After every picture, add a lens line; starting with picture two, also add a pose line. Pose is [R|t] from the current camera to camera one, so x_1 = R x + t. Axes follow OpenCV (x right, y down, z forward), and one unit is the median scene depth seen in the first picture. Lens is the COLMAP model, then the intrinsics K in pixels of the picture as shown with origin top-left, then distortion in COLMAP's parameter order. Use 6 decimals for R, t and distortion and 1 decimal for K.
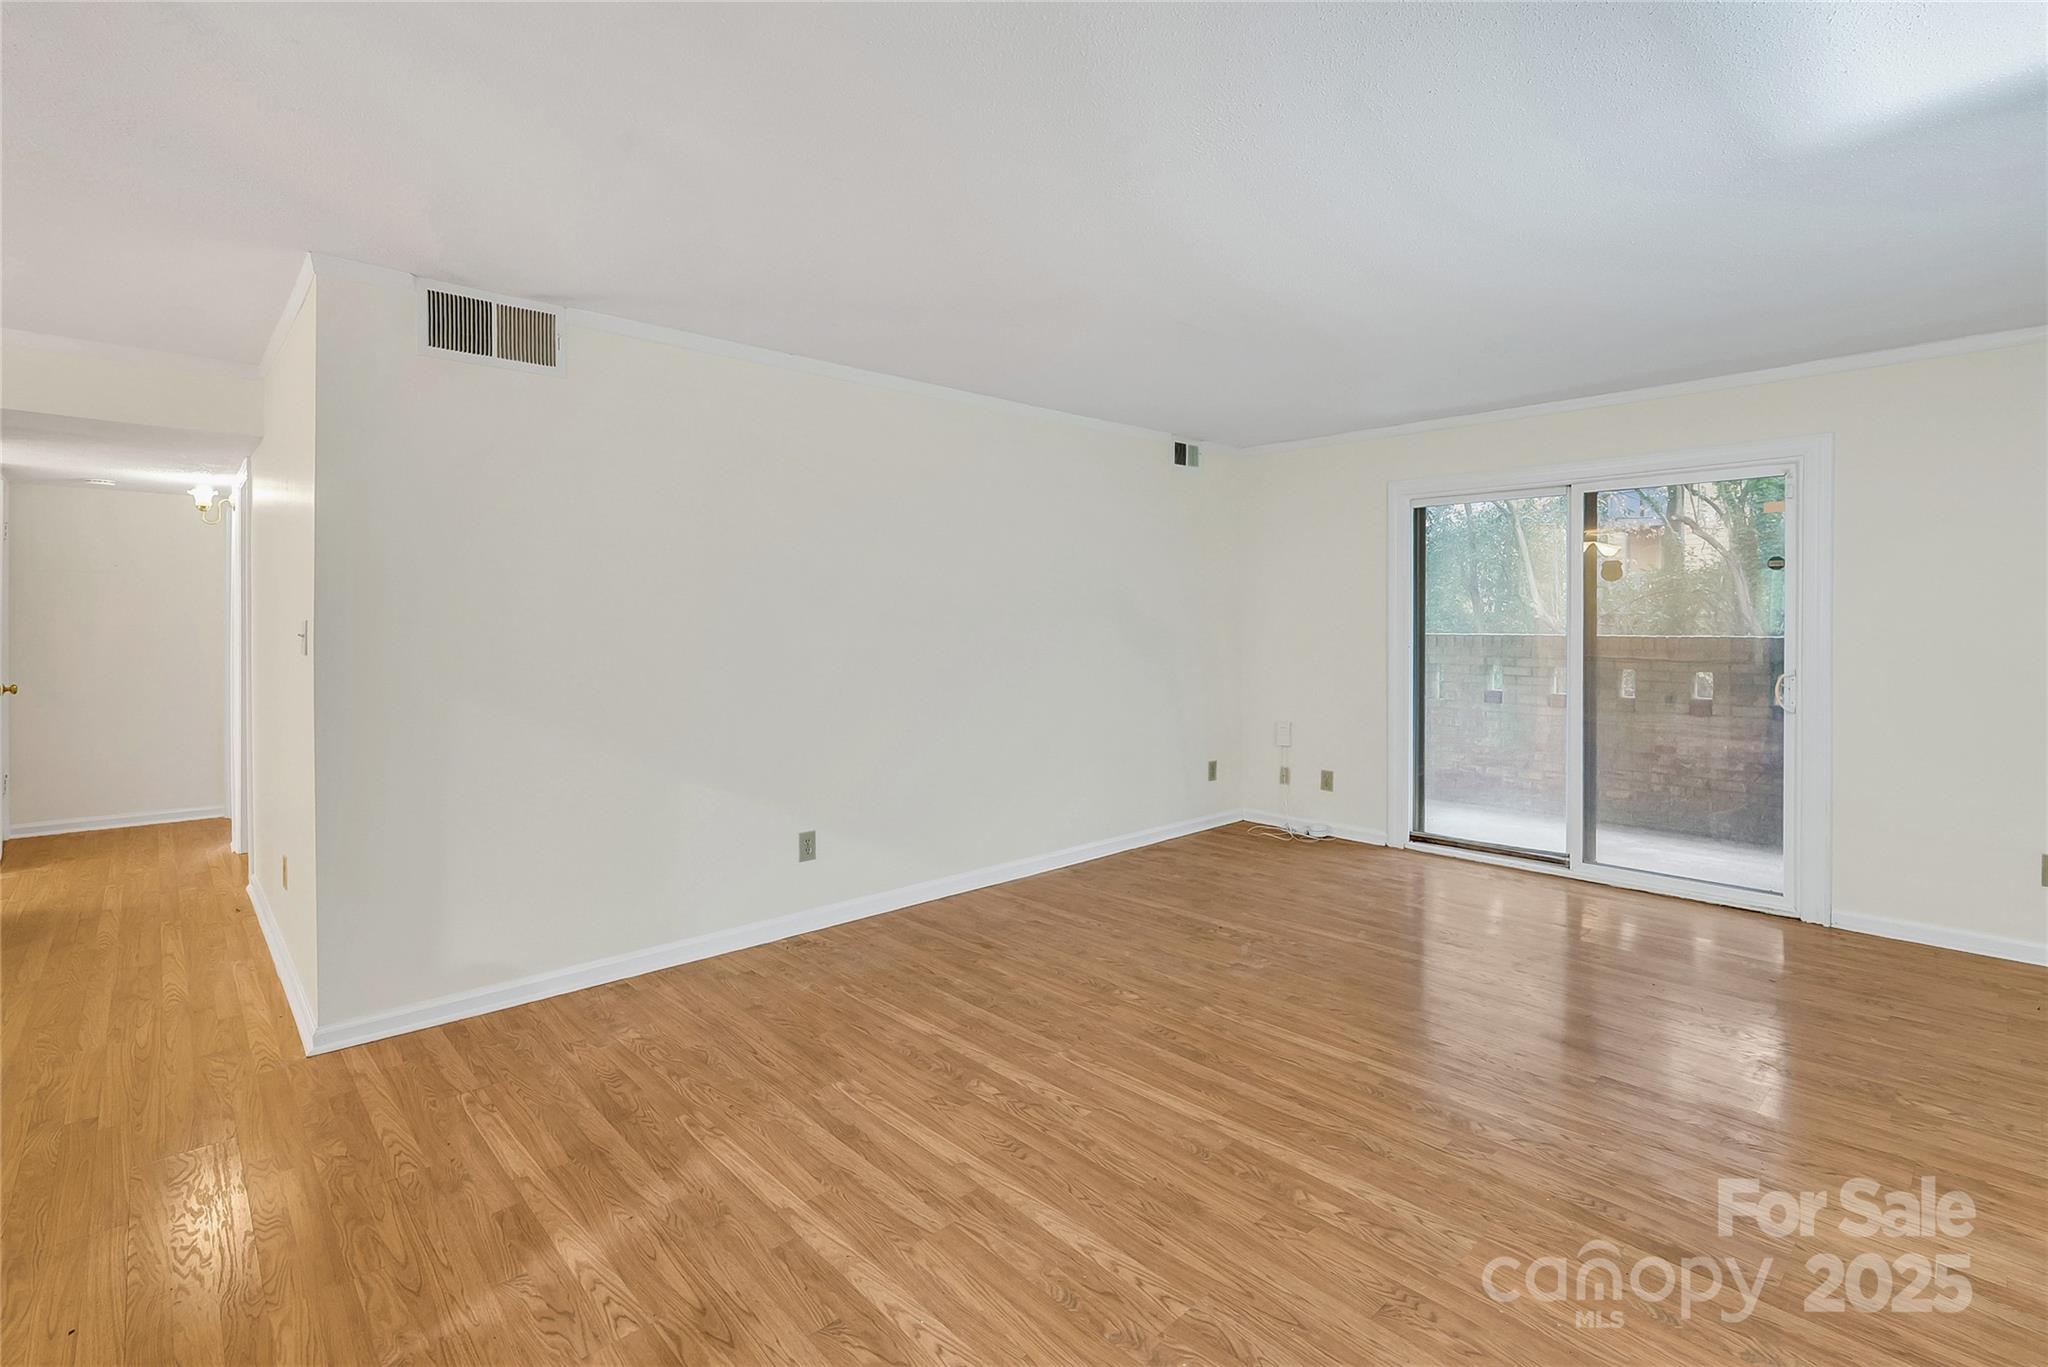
lens RADIAL K [[940.7, 0, 1013.9], [0, 940.7, 635.2], [0, 0, 1]] dist [0.001604, 0.000195]
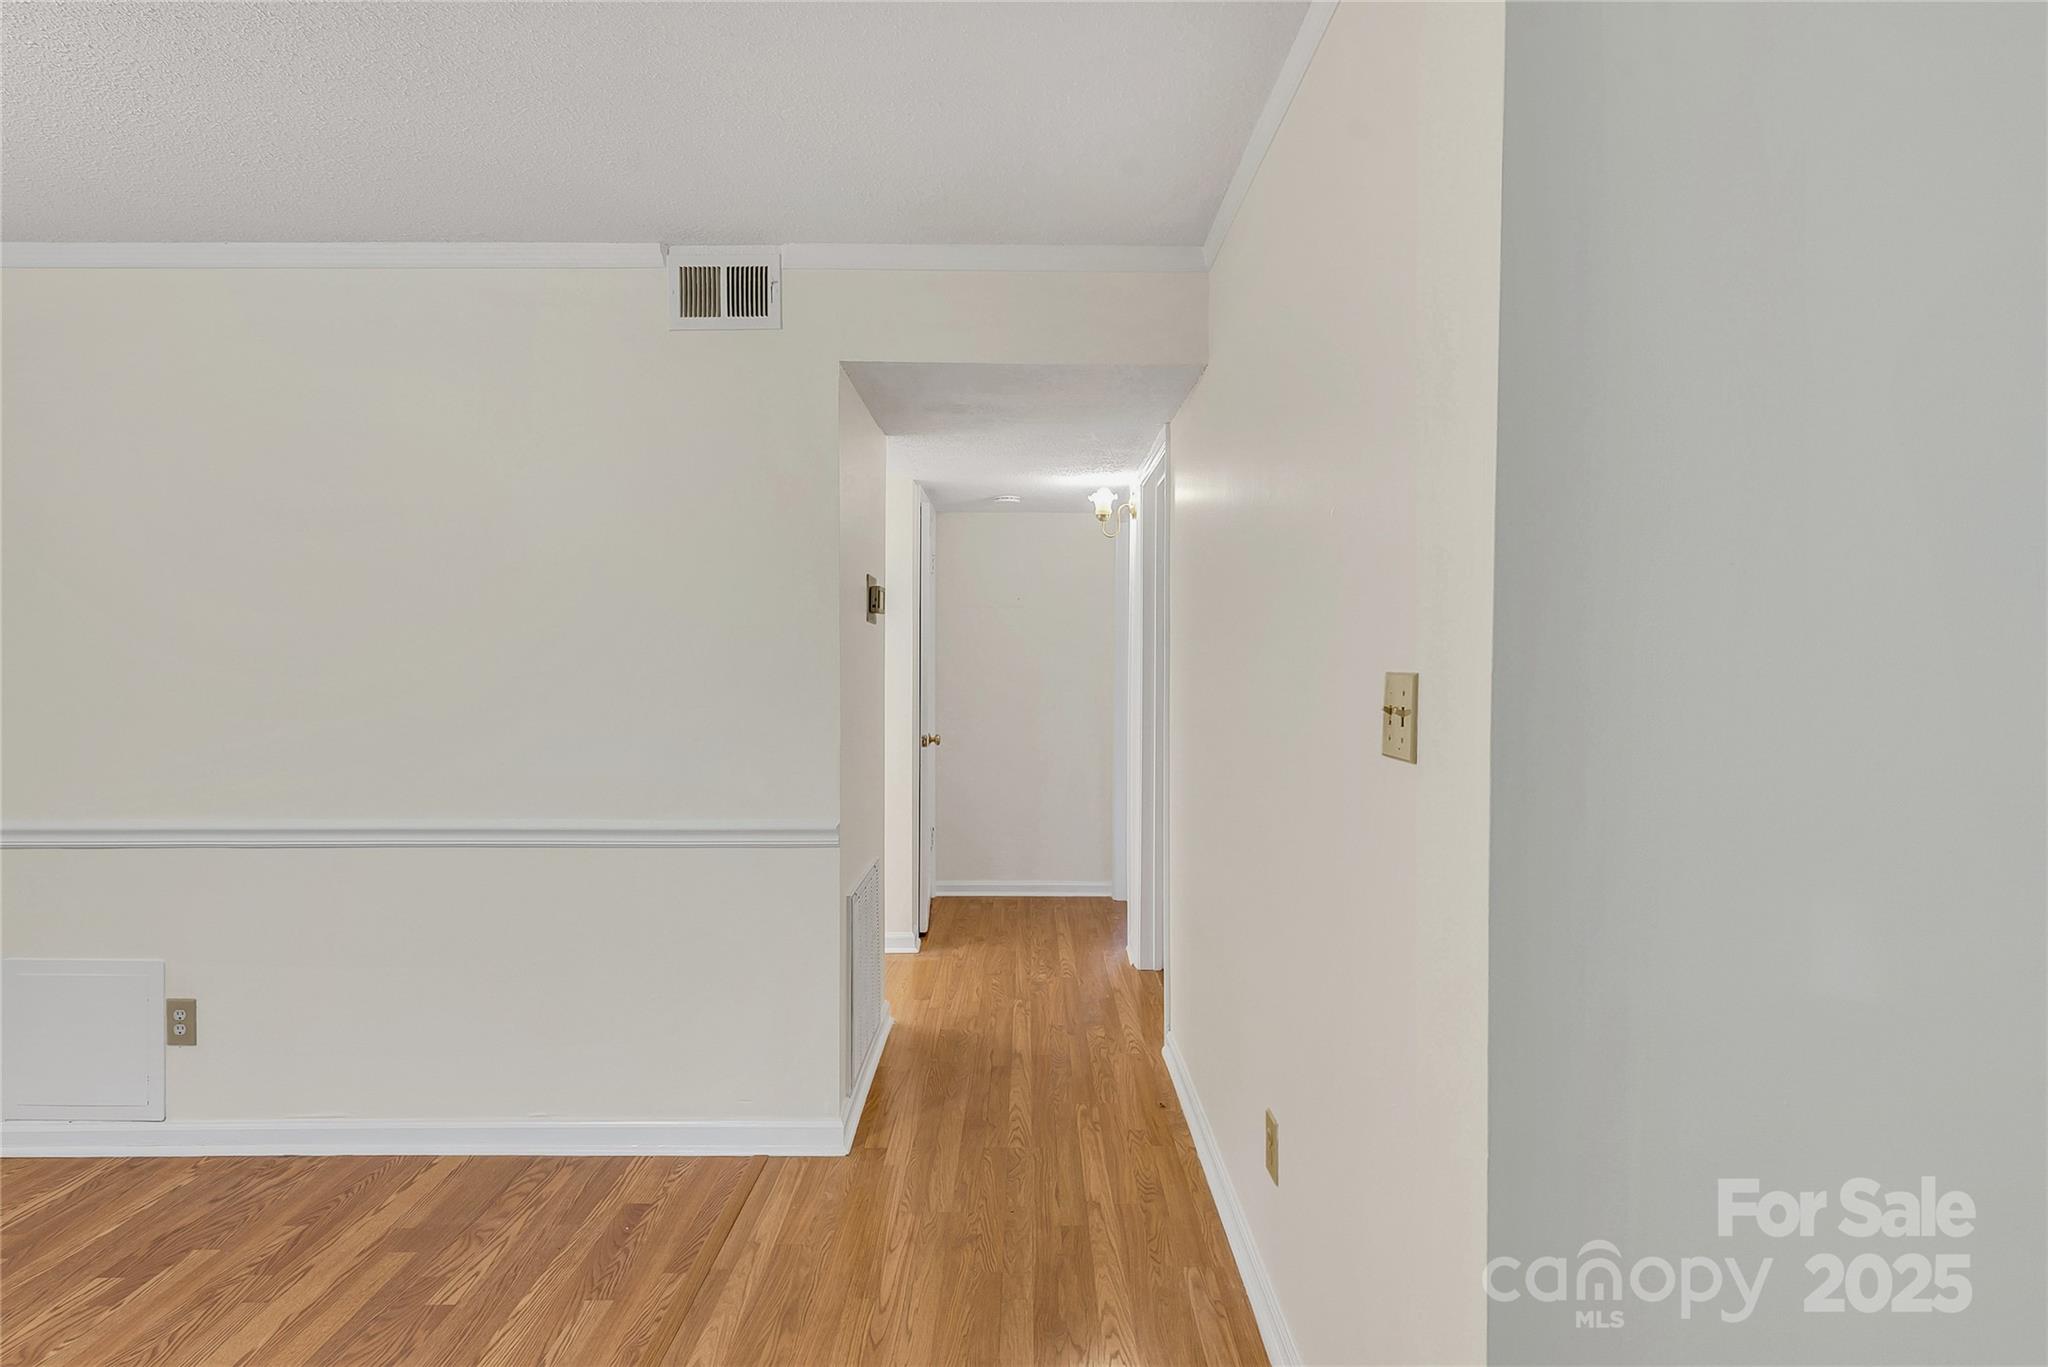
lens RADIAL K [[940.7, 0, 1023.2], [0, 940.7, 678.8], [0, 0, 1]] dist [0.001604, 0.000195]
pose [[0.737587, 0.005639, -0.675229, -0.399357], [0.001728, 0.999946, 0.010238, -0.011027], [0.675250, -0.008719, 0.737537, 0.398156]]
